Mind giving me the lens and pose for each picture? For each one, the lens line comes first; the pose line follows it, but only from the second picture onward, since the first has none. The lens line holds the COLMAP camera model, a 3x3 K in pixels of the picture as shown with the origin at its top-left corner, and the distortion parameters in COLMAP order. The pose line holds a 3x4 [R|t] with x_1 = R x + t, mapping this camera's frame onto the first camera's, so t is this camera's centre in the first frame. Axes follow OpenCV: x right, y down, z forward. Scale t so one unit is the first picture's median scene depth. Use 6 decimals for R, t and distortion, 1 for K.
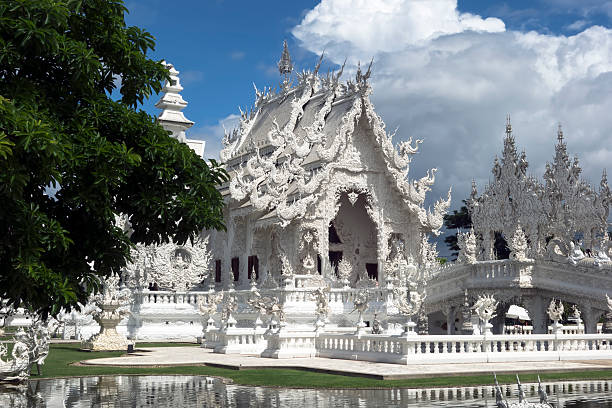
lens RADIAL K [[917.3, 0, 310.7], [0, 917.3, 199.8], [0, 0, 1]] dist [0.197876, 0.032985]
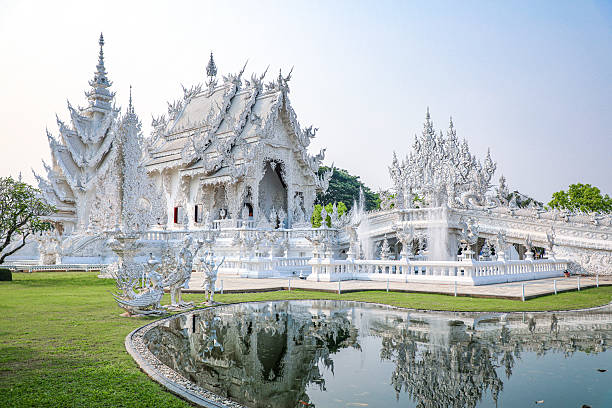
lens RADIAL K [[523.1, 0, 306.0], [0, 523.1, 204.0], [0, 0, 1]] dist [0.008925, 0.008430]
pose [[0.942239, 0.025640, 0.333959, -0.173675], [-0.036910, 0.998942, 0.027443, 0.032746], [-0.332902, -0.038185, 0.942188, 0.229329]]
